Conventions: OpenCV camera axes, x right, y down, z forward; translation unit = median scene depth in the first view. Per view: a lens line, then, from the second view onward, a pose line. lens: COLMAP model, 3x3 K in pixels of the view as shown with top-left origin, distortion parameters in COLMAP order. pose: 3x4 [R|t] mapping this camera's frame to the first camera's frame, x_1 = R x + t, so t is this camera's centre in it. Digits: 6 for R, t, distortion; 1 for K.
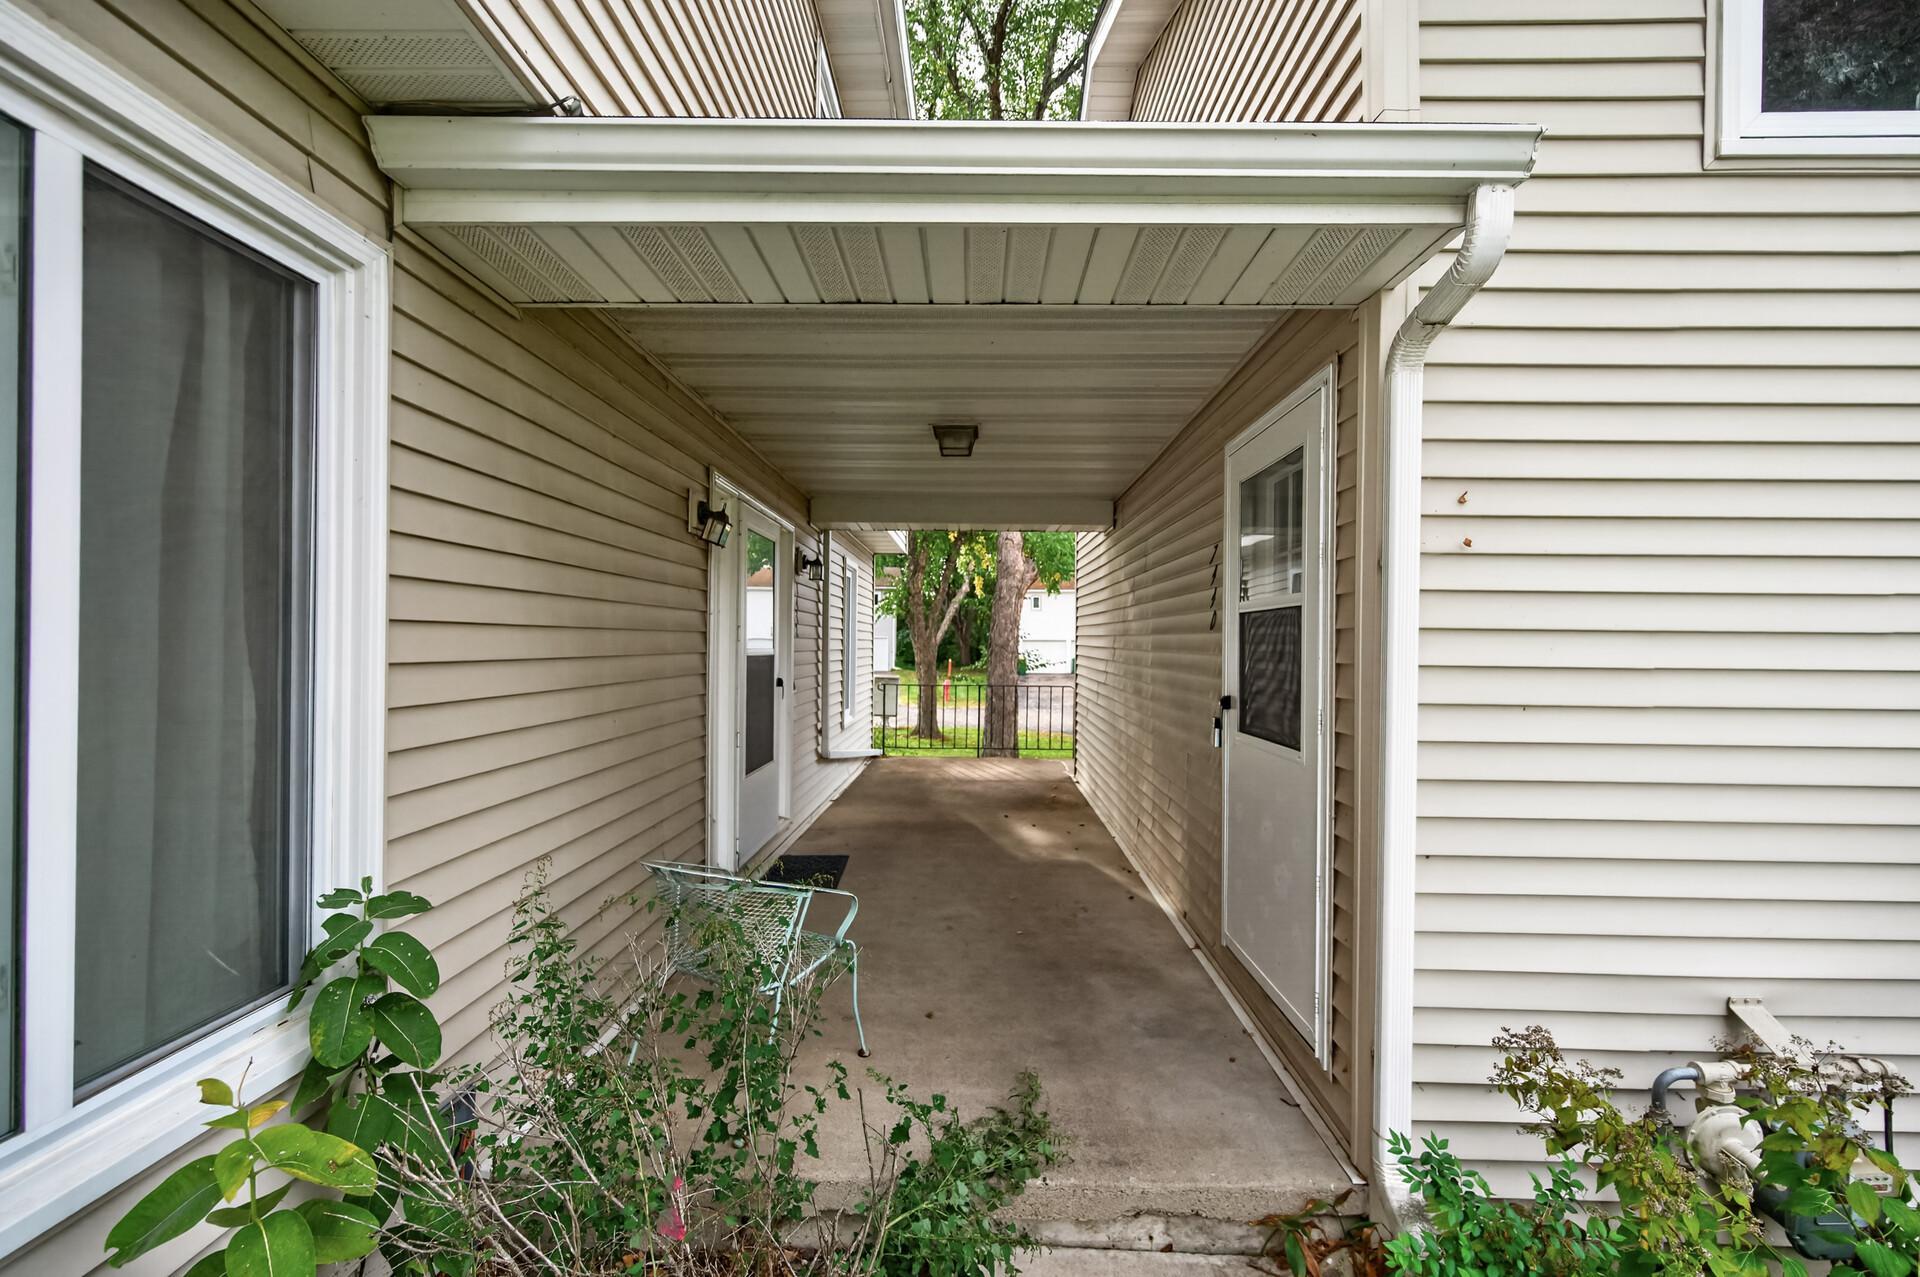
lens RADIAL K [[766.9, 0, 960.0], [0, 766.9, 638.5], [0, 0, 1]] dist [0.000660, 0.000191]
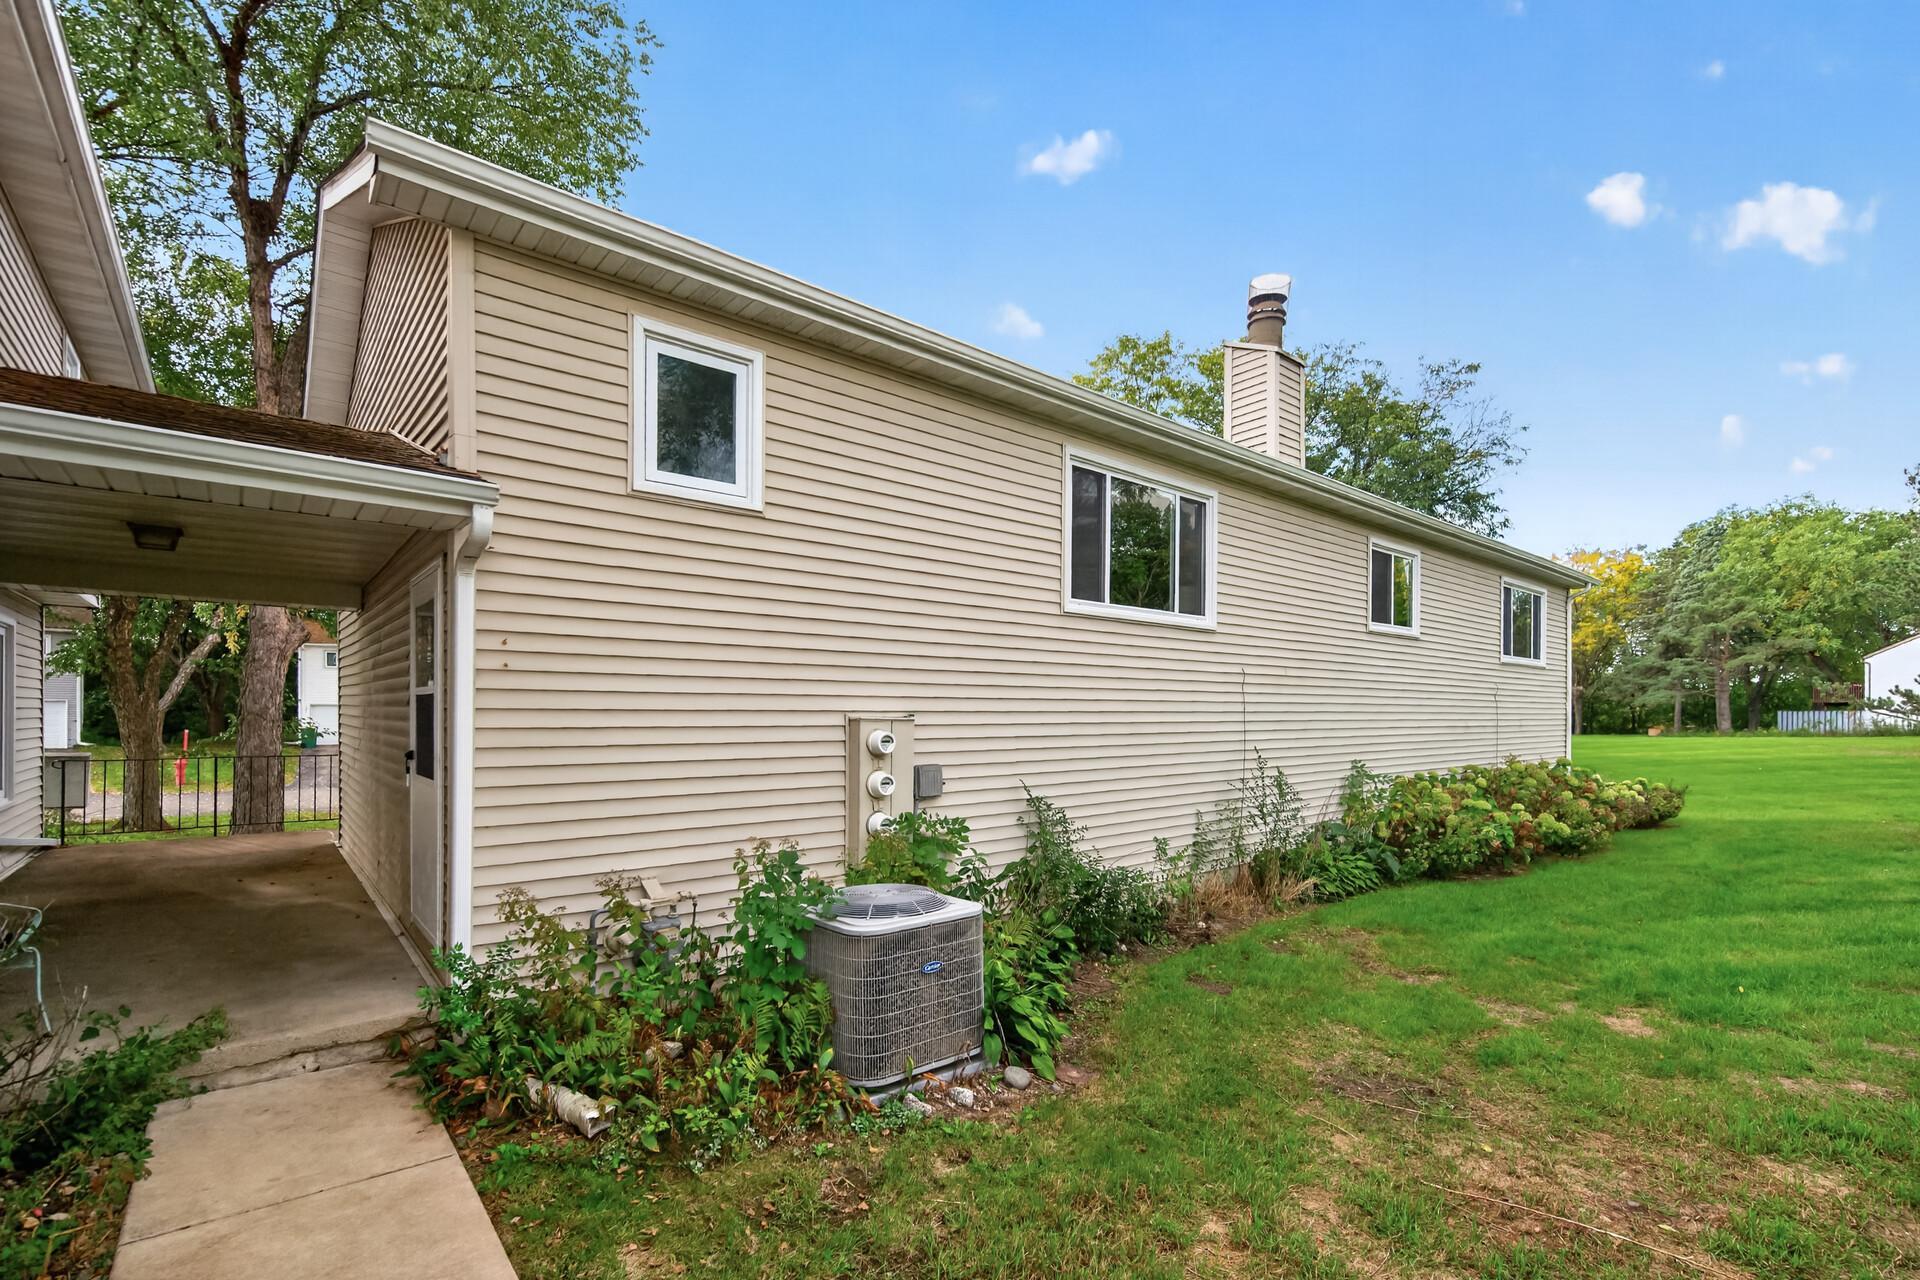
lens RADIAL K [[839.0, 0, 964.7], [0, 839.0, 716.4], [0, 0, 1]] dist [0.003600, 0.000241]
pose [[0.748272, -0.007404, 0.663351, 0.041139], [-0.004063, 0.999868, 0.015743, -0.011250], [-0.663380, -0.014475, 0.748143, -0.494797]]
